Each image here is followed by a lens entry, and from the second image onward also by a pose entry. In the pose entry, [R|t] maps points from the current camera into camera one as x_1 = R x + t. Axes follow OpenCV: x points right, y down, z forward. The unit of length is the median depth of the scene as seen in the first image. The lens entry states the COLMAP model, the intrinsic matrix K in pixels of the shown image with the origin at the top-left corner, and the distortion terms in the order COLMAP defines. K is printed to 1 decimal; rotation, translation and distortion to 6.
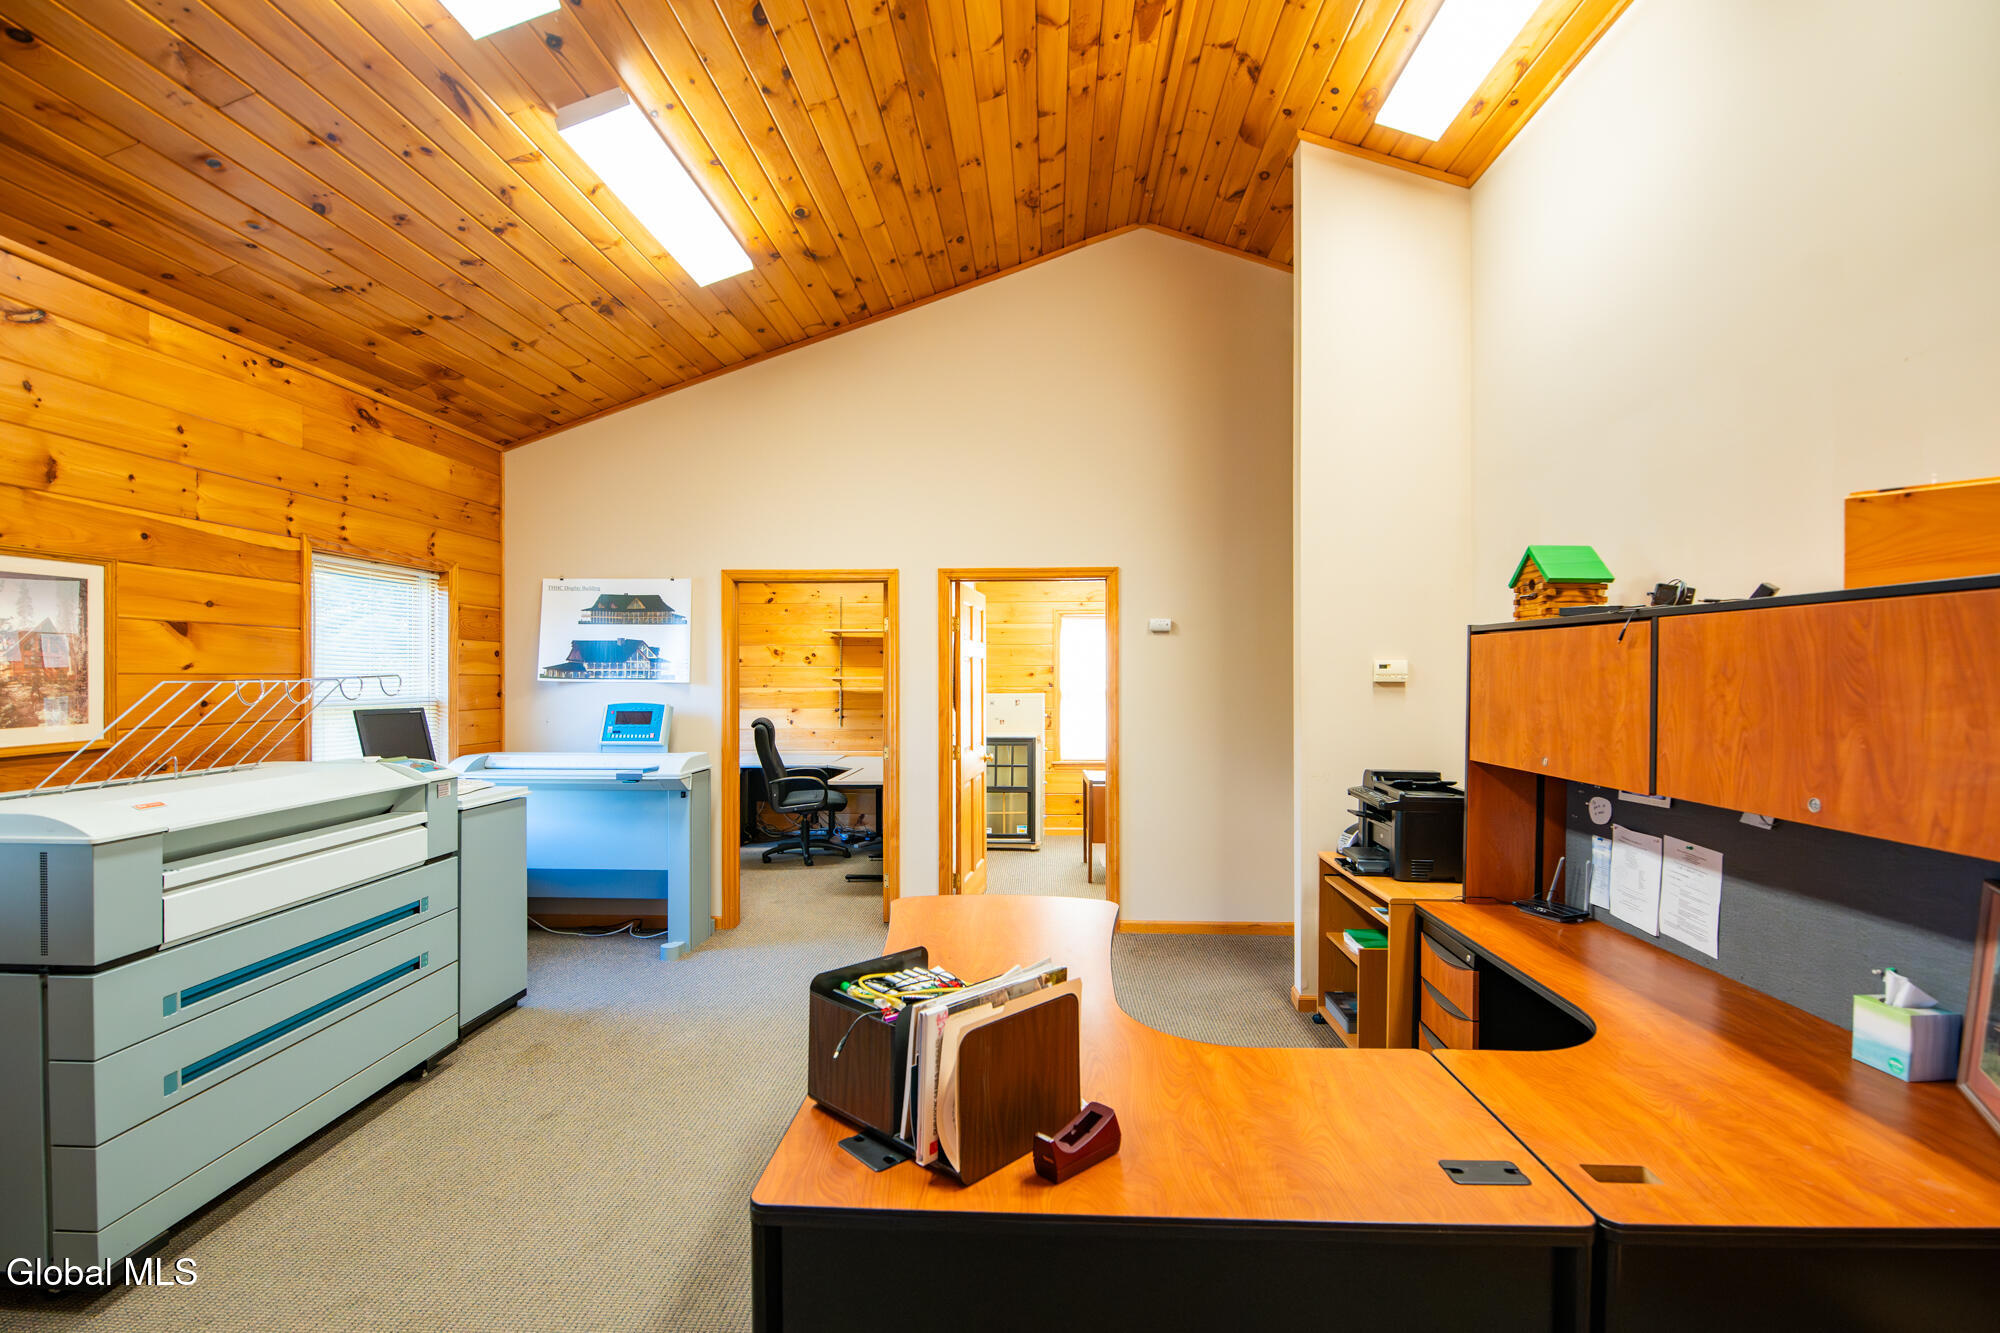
lens RADIAL K [[902.4, 0, 1000.0], [0, 902.4, 666.5], [0, 0, 1]] dist [0.000544, -0.012593]
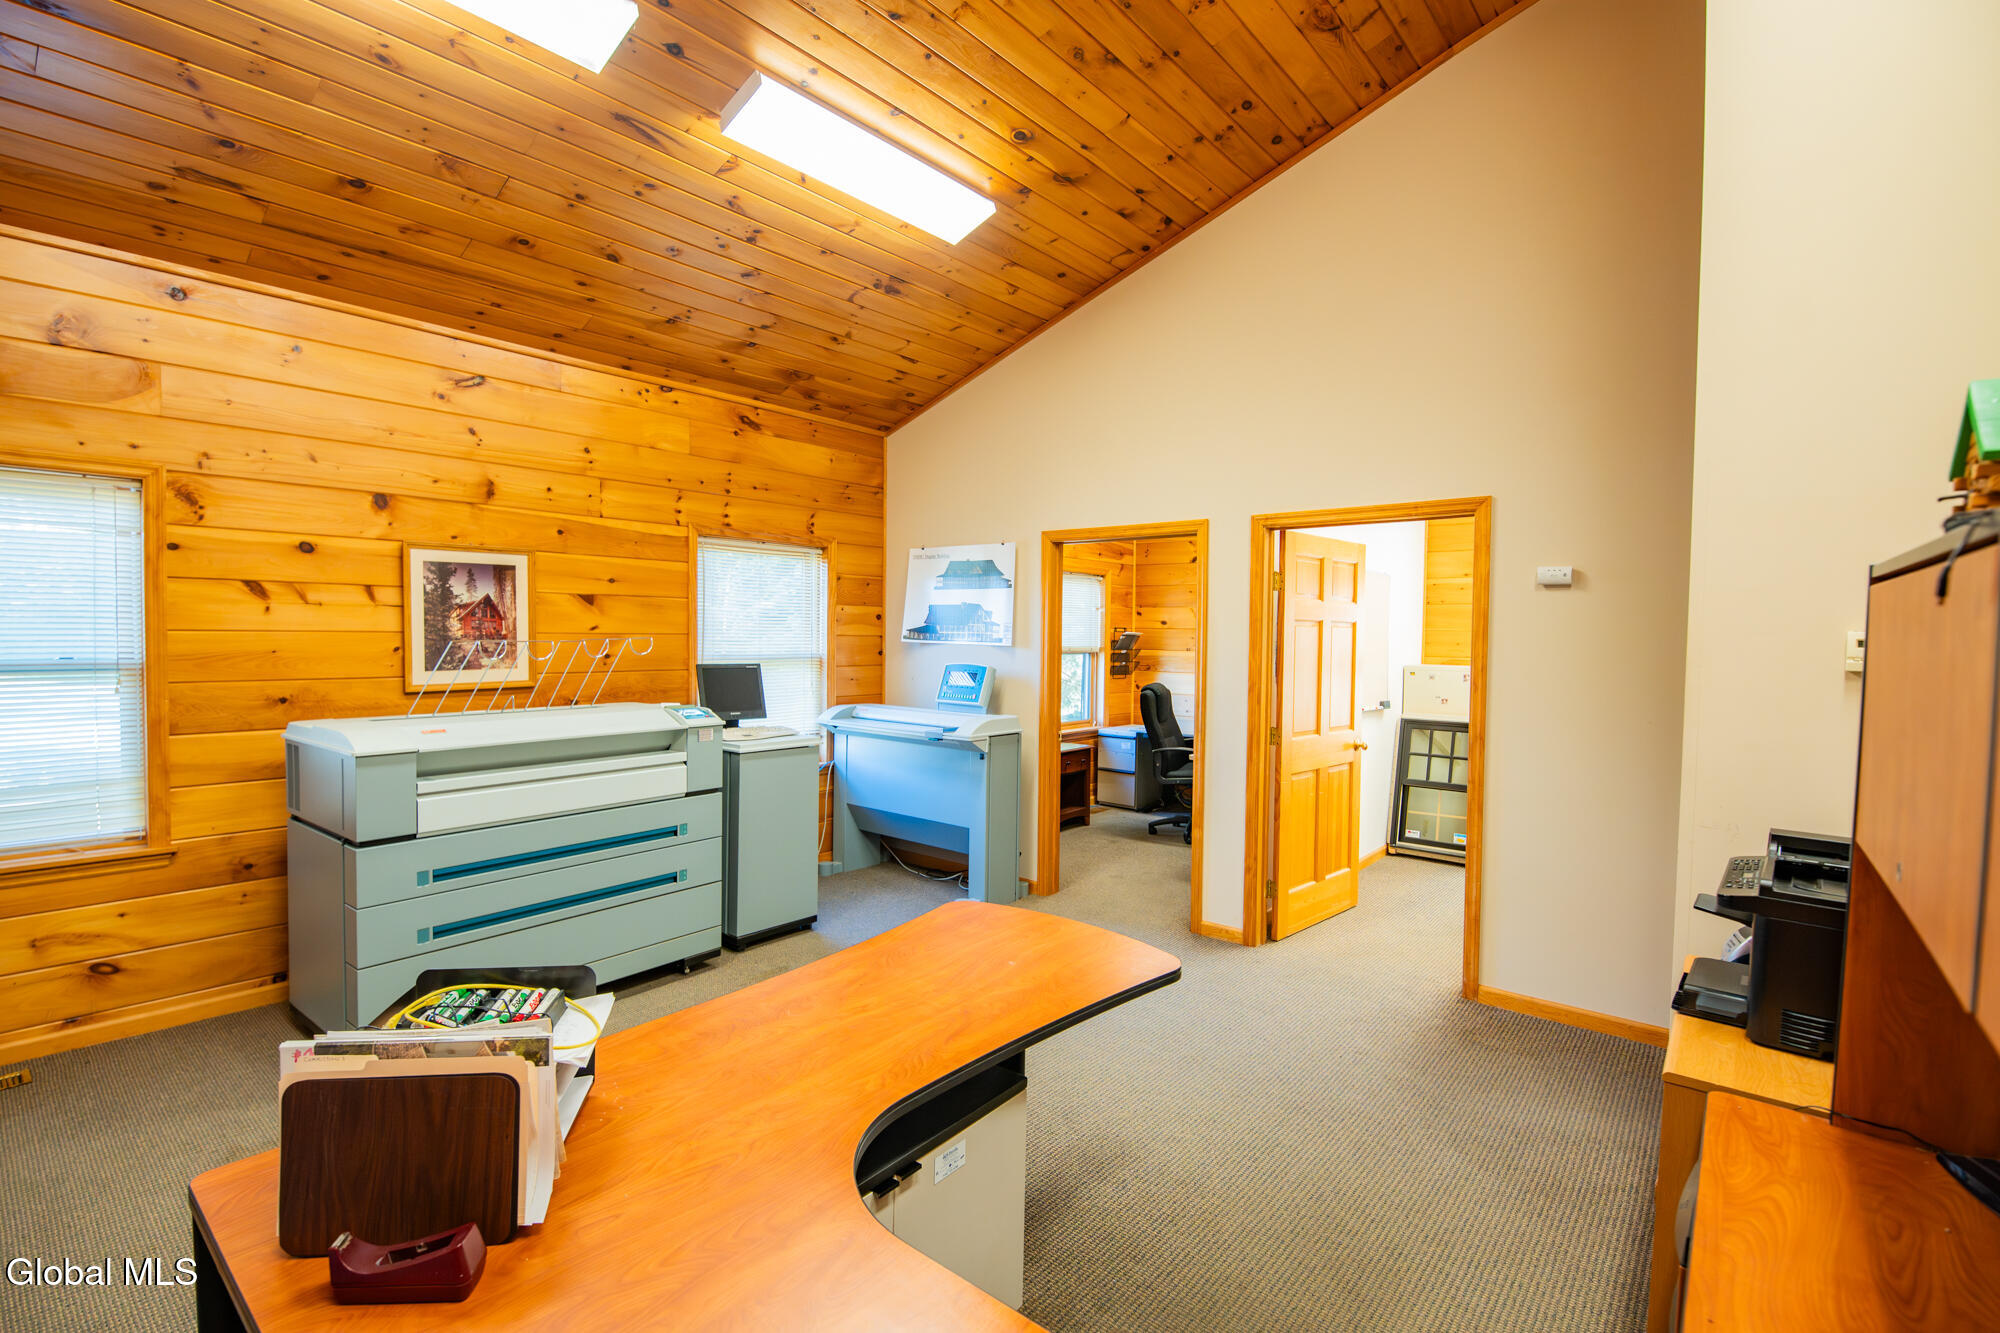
lens RADIAL K [[899.6, 0, 997.4], [0, 899.6, 654.4], [0, 0, 1]] dist [0.004495, -0.013022]
pose [[0.794191, 0.025592, -0.607129, 0.315044], [-0.006353, 0.999408, 0.033818, -0.007989], [0.607634, -0.023001, 0.793884, 0.239402]]
